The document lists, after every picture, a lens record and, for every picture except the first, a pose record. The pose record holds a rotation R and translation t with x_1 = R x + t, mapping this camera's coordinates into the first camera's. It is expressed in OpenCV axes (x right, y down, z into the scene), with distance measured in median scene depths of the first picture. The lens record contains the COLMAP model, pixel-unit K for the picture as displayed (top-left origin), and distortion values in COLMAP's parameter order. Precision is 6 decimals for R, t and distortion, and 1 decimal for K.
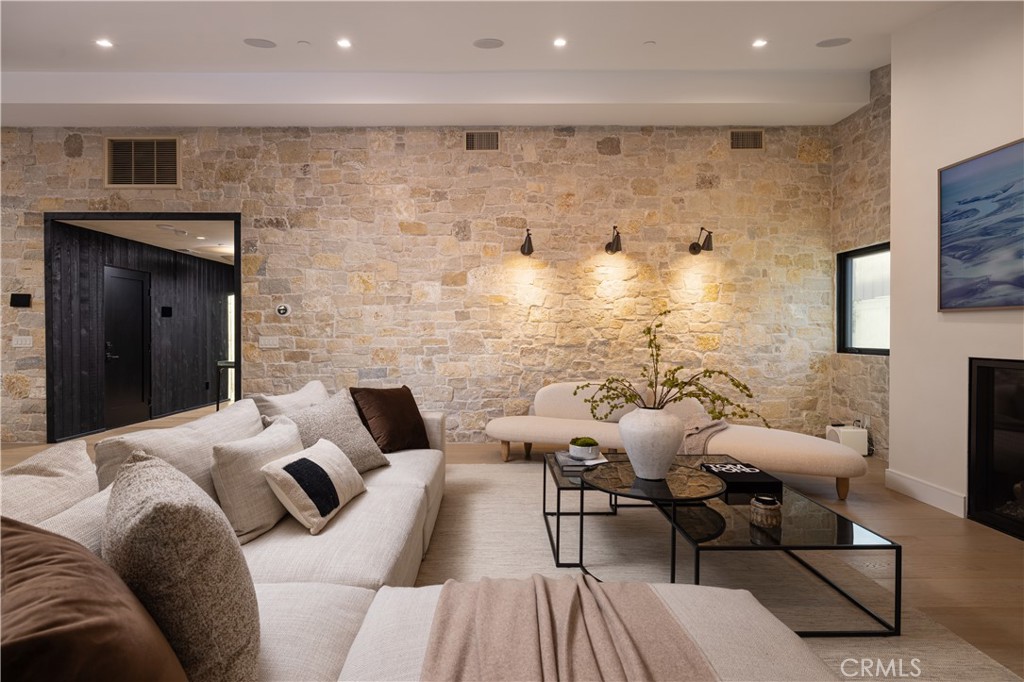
lens RADIAL K [[522.3, 0, 504.3], [0, 522.3, 339.5], [0, 0, 1]] dist [-0.003999, 0.001840]
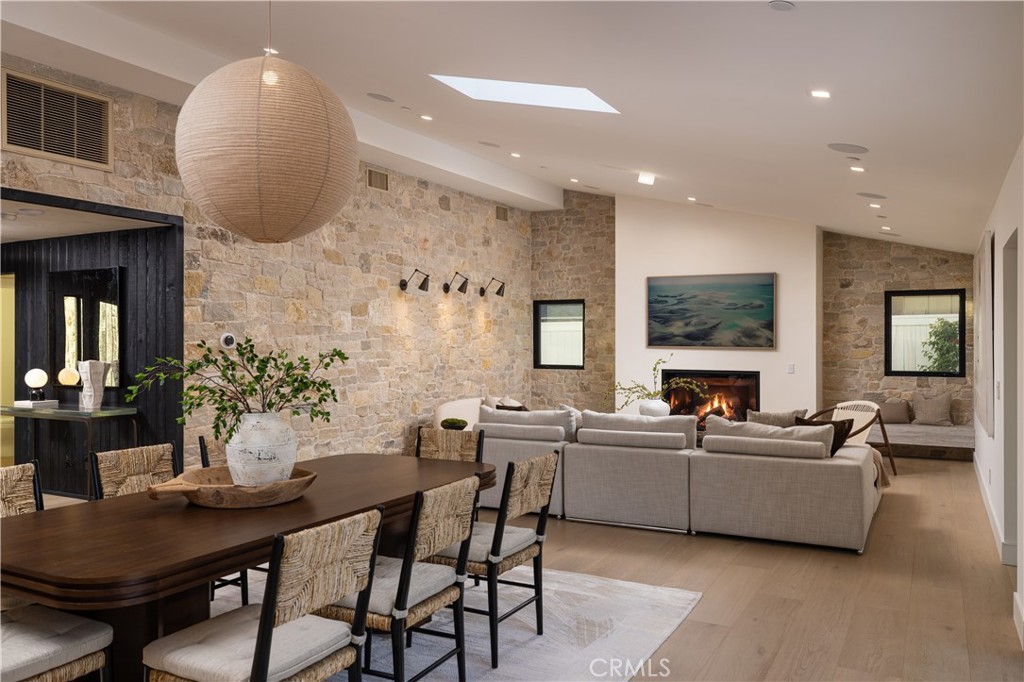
lens RADIAL K [[779.3, 0, 520.4], [0, 779.3, 341.8], [0, 0, 1]] dist [0.008069, 0.007824]
pose [[0.475868, -0.005234, 0.879501, -1.294684], [0.009676, 0.999953, 0.000715, -0.051153], [-0.879464, 0.008170, 0.475896, -0.002376]]
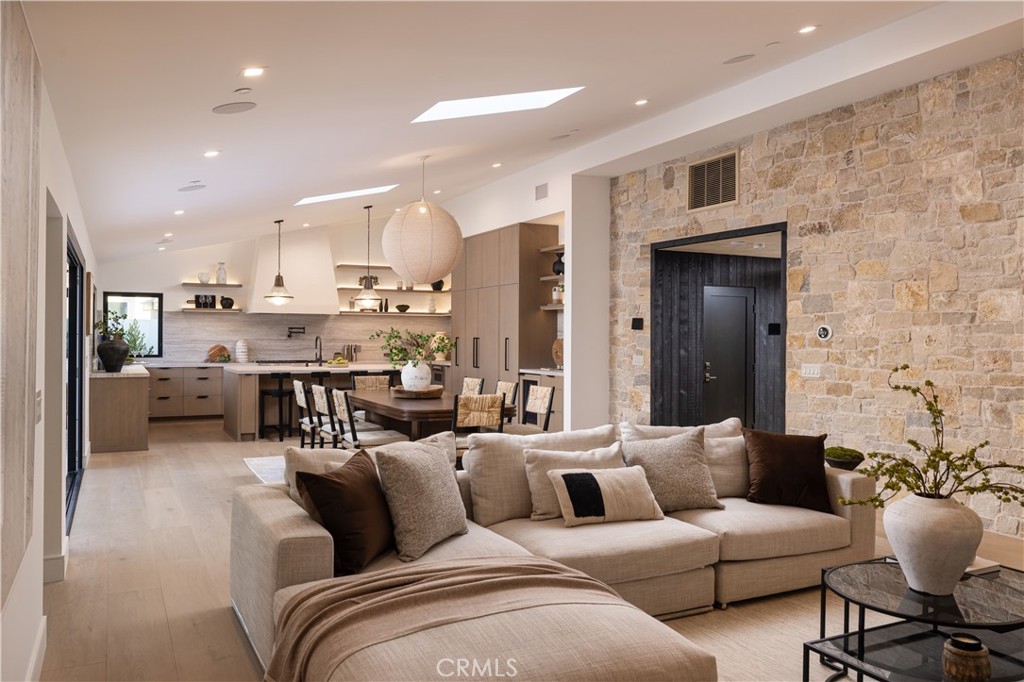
lens RADIAL K [[810.6, 0, 503.9], [0, 810.6, 337.8], [0, 0, 1]] dist [0.042713, -0.004484]
pose [[0.436824, 0.006074, -0.899527, 0.518853], [-0.015003, 0.999887, -0.000534, -0.039565], [0.899422, 0.013729, 0.436865, -0.023279]]
